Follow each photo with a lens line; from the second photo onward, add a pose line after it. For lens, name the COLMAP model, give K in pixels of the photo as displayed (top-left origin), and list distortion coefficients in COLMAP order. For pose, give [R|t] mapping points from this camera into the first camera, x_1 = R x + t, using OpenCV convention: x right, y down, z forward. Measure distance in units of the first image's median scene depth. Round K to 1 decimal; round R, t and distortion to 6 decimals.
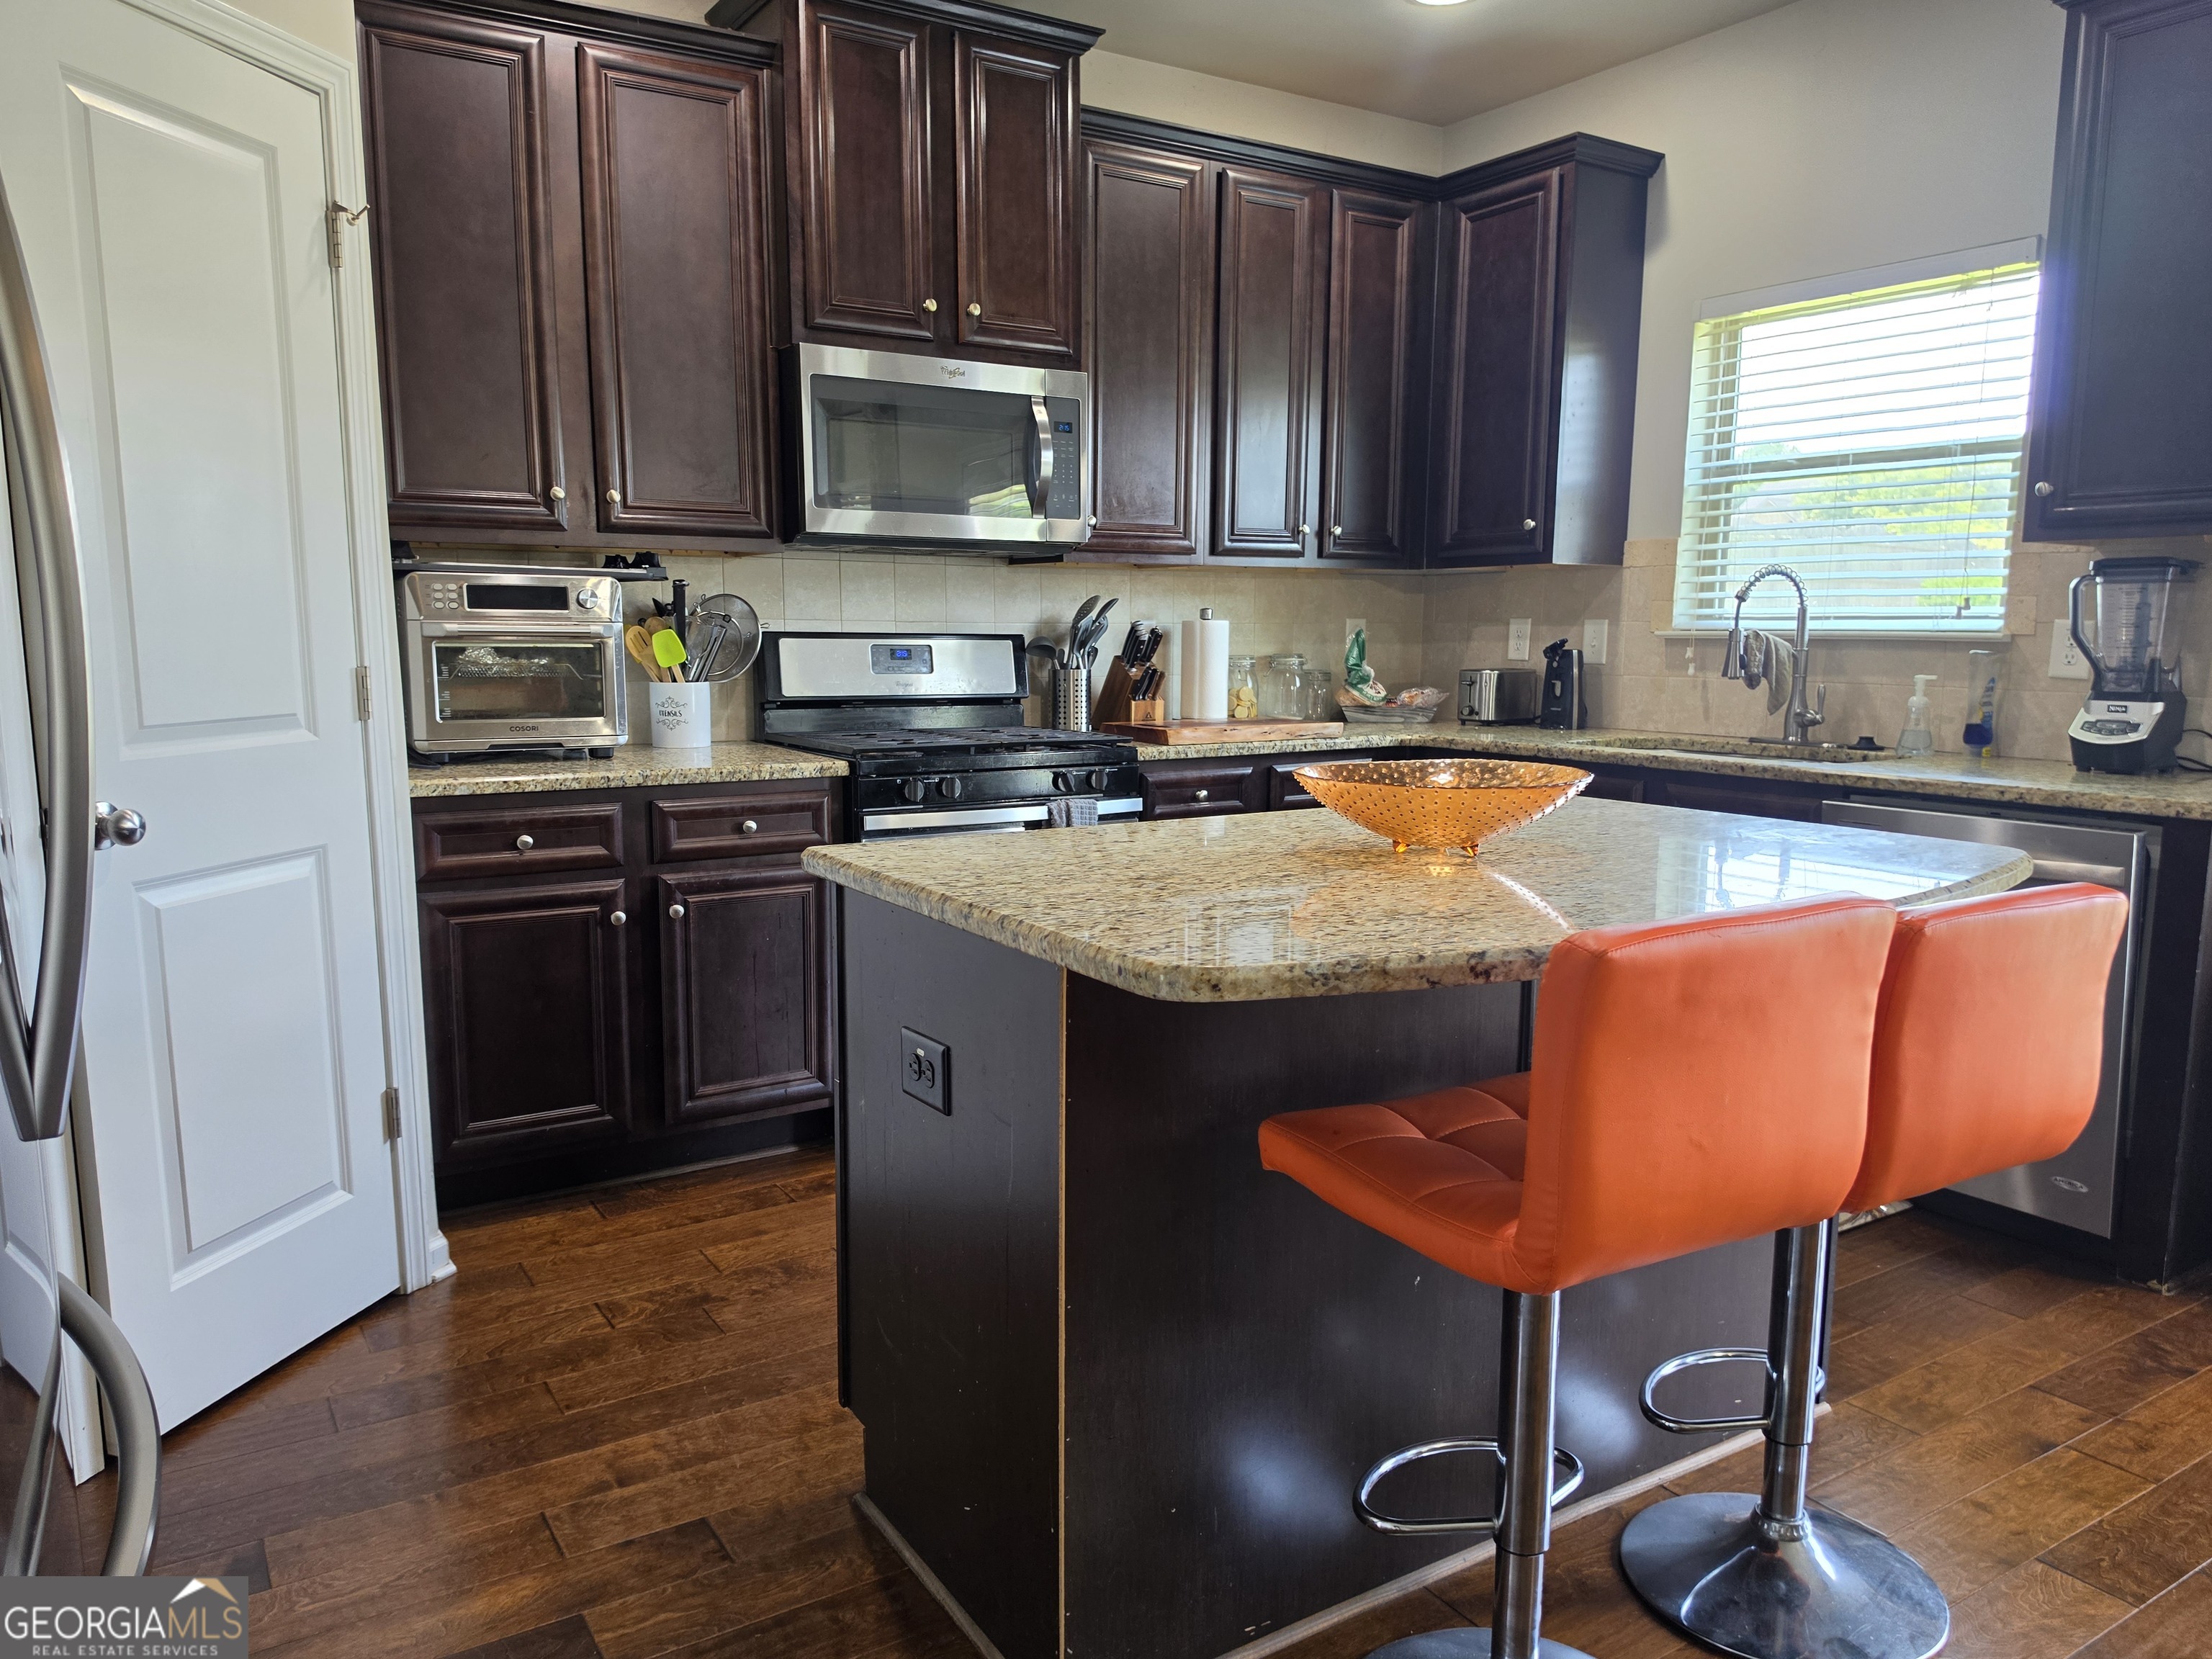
lens RADIAL K [[1545.1, 0, 1098.2], [0, 1545.1, 850.3], [0, 0, 1]] dist [0.035213, -0.054556]
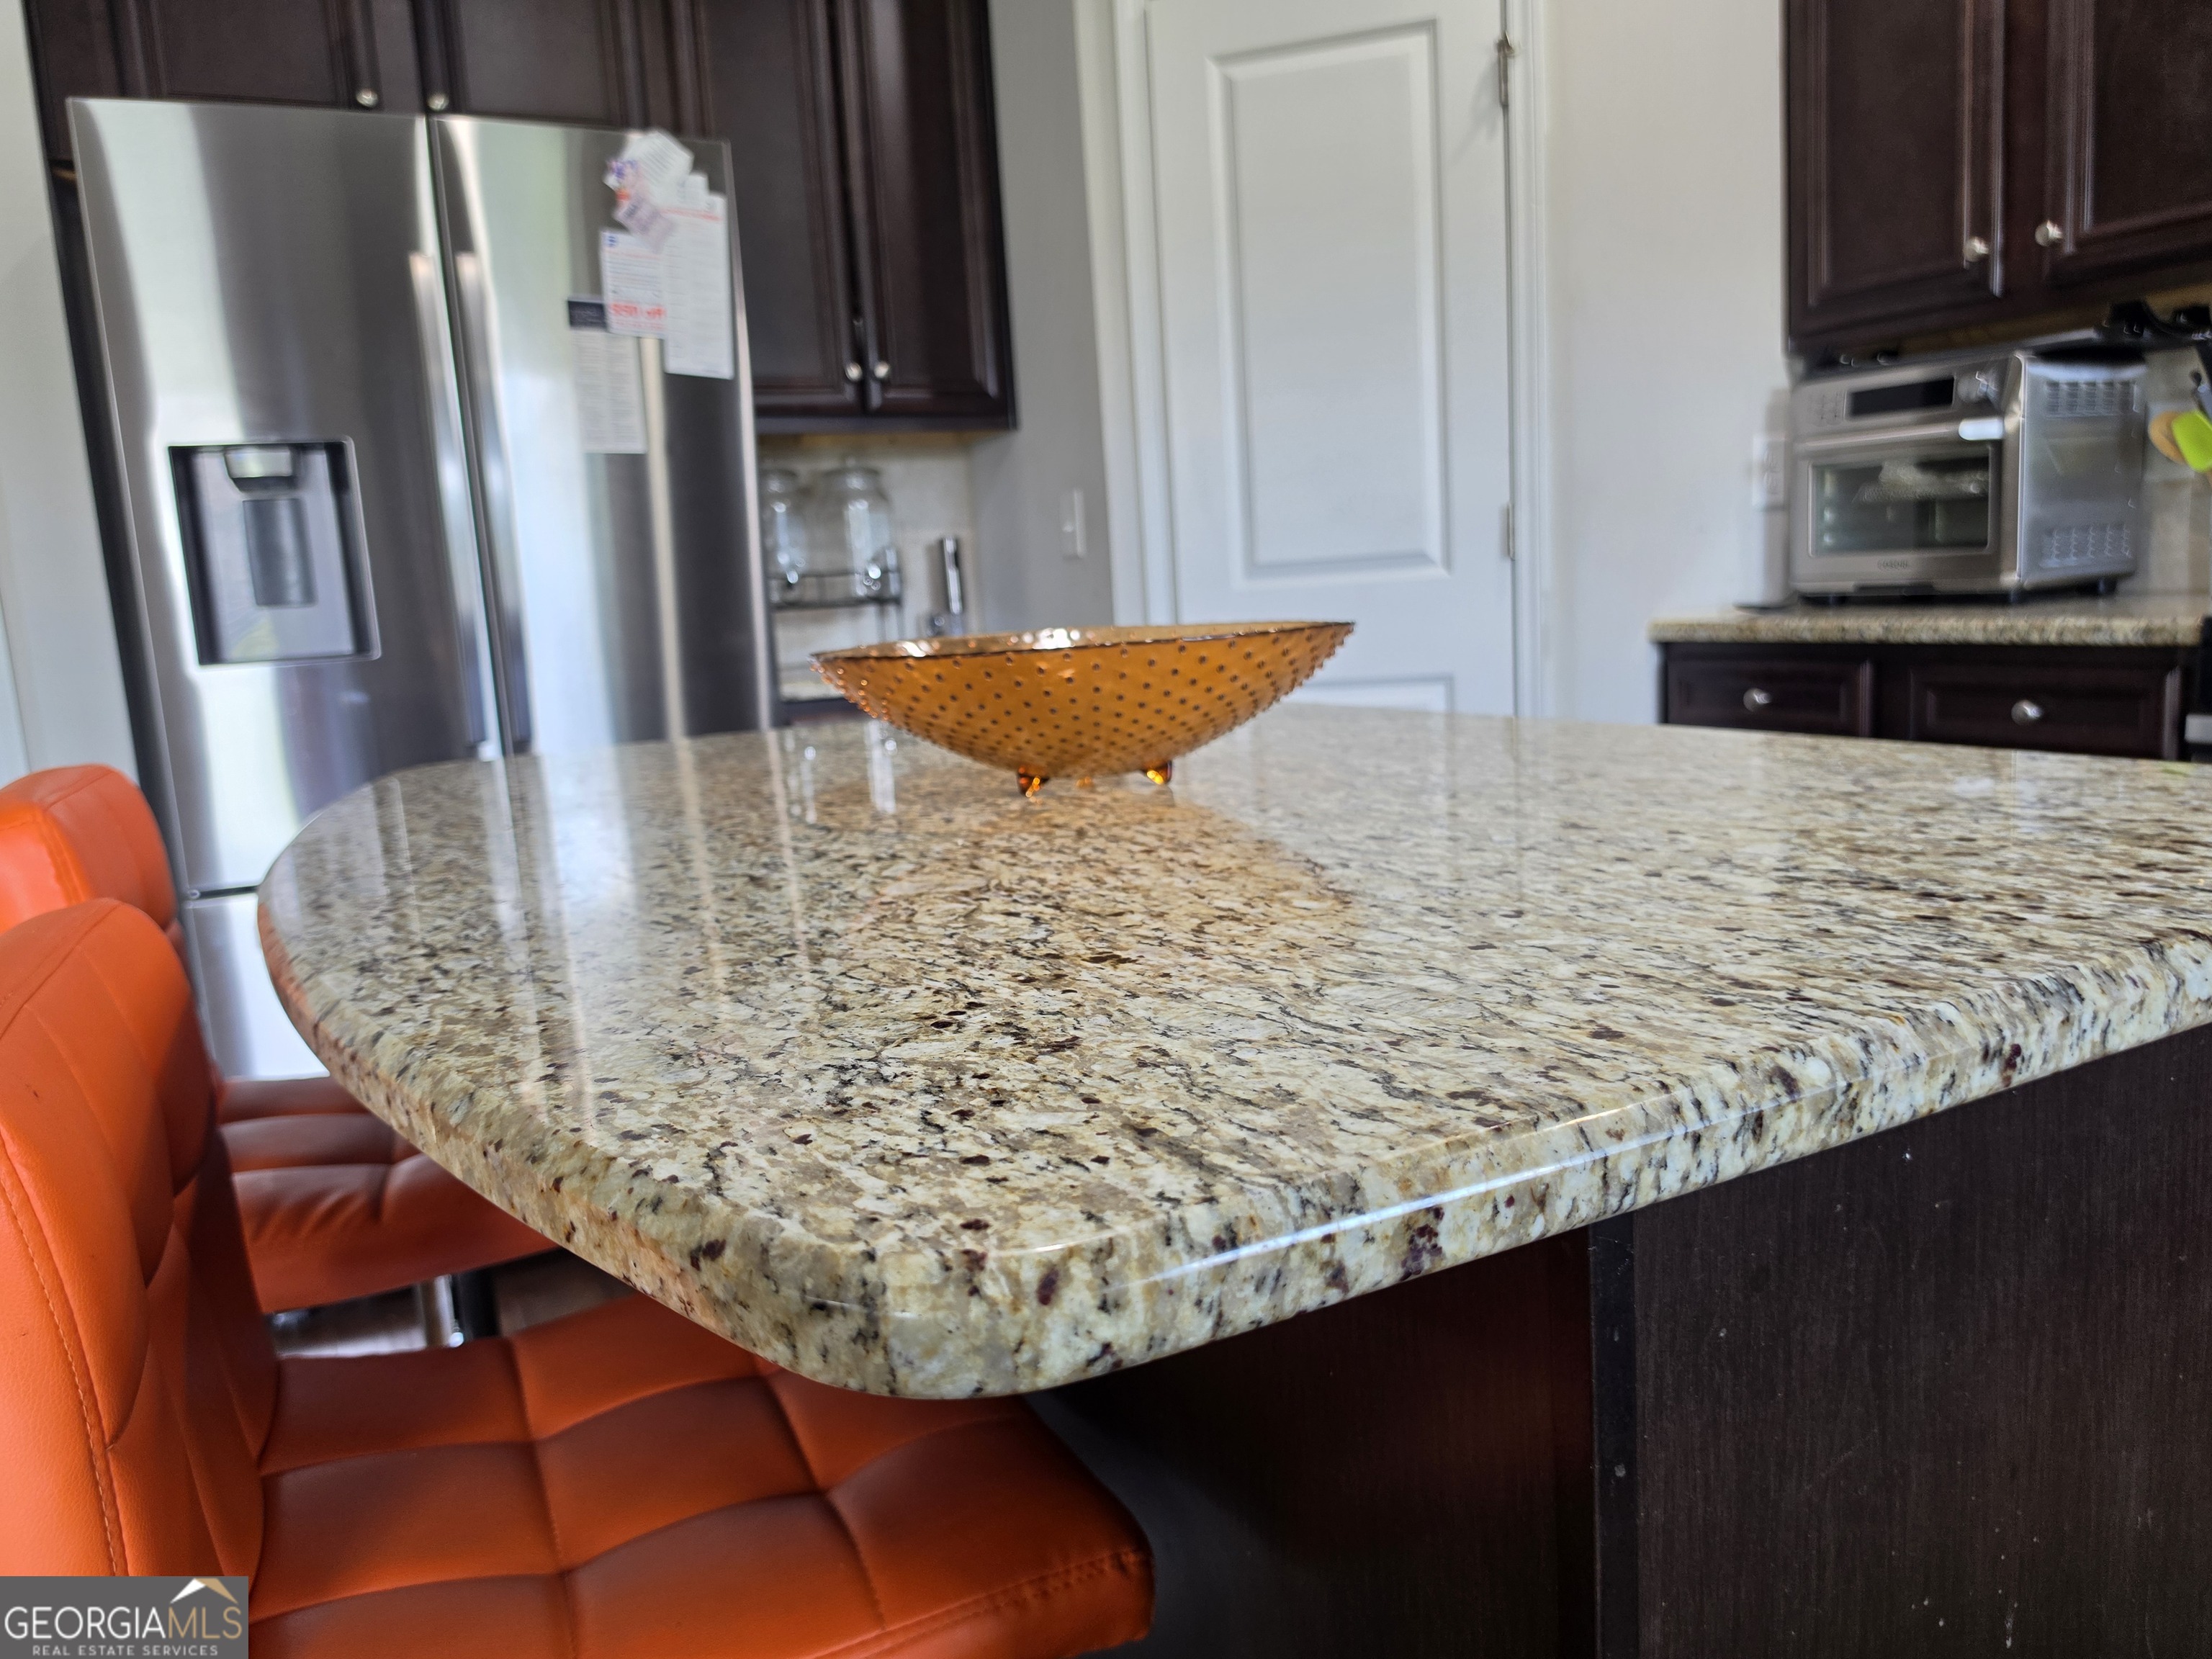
lens RADIAL K [[1545.1, 0, 1106.8], [0, 1545.1, 850.1], [0, 0, 1]] dist [0.035213, -0.054556]
pose [[-0.099579, 0.157198, -0.982534, 0.371081], [-0.091535, 0.981808, 0.166358, -0.025565], [0.990810, 0.106502, -0.083379, 0.532916]]
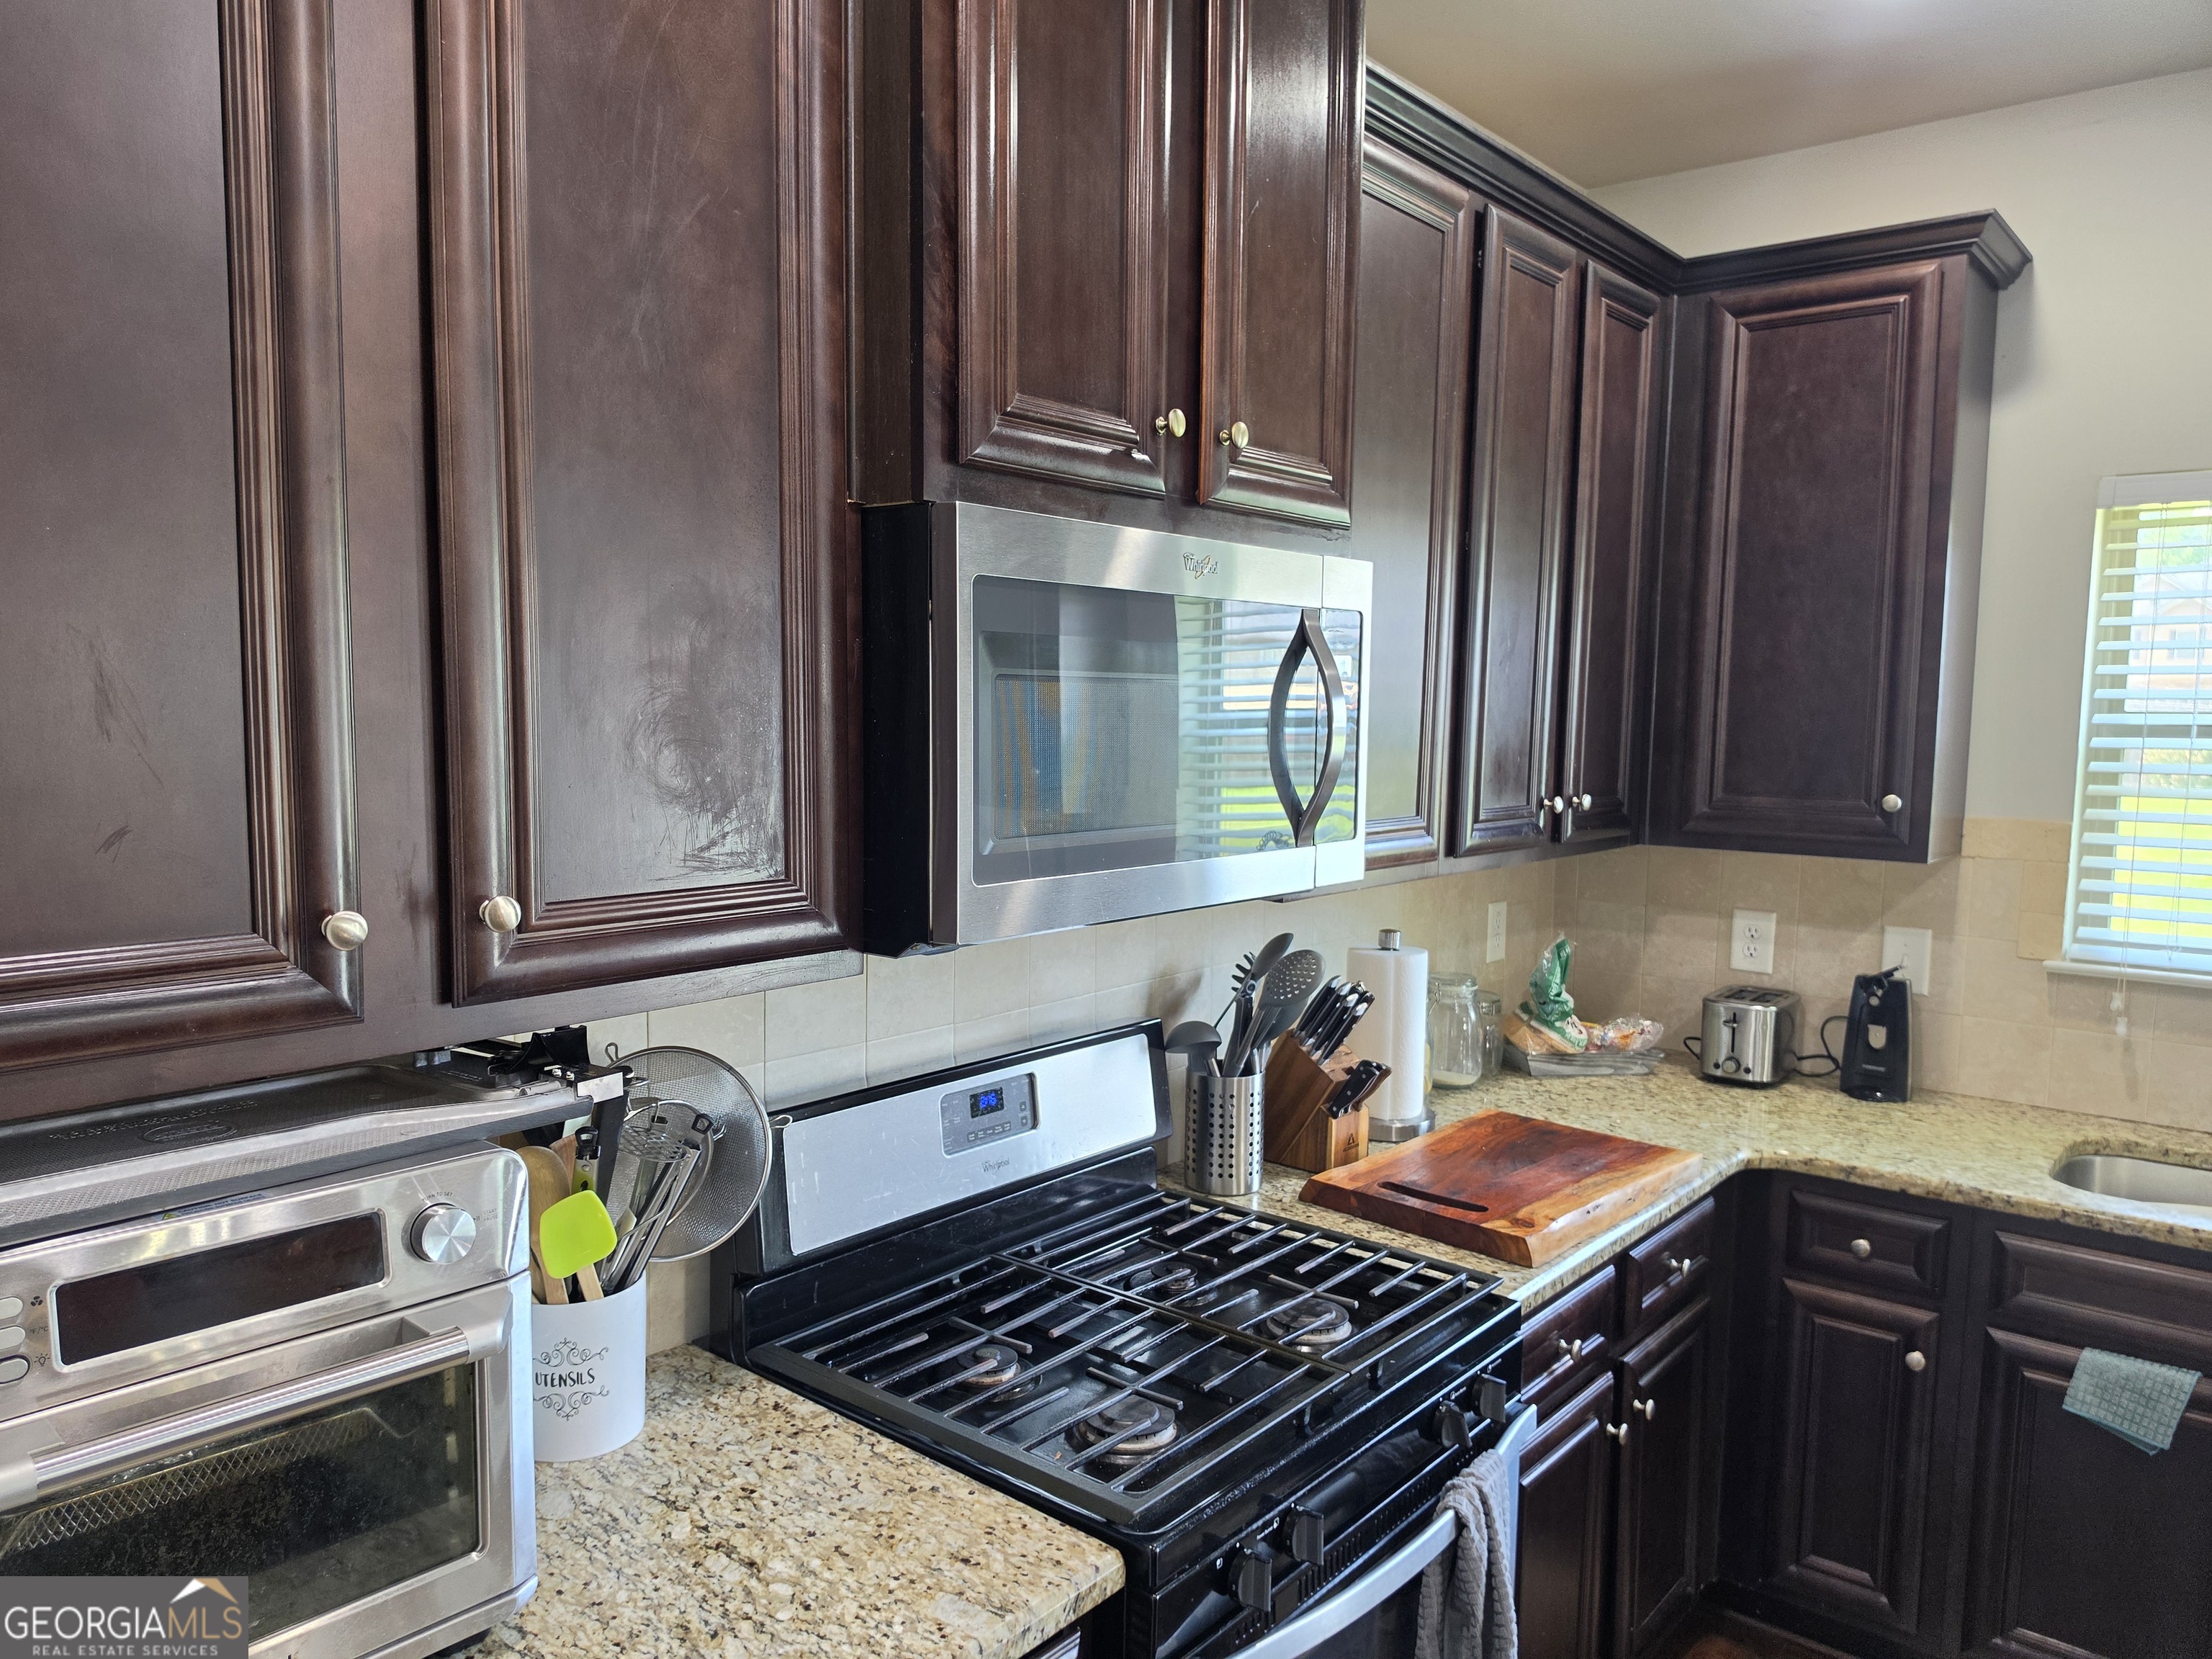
lens RADIAL K [[1545.1, 0, 1088.1], [0, 1545.1, 838.3], [0, 0, 1]] dist [0.035213, -0.054556]
pose [[0.955164, -0.014664, 0.295714, -0.230826], [0.029625, 0.998494, -0.046178, -0.179595], [-0.294592, 0.052869, 0.954160, 0.497808]]
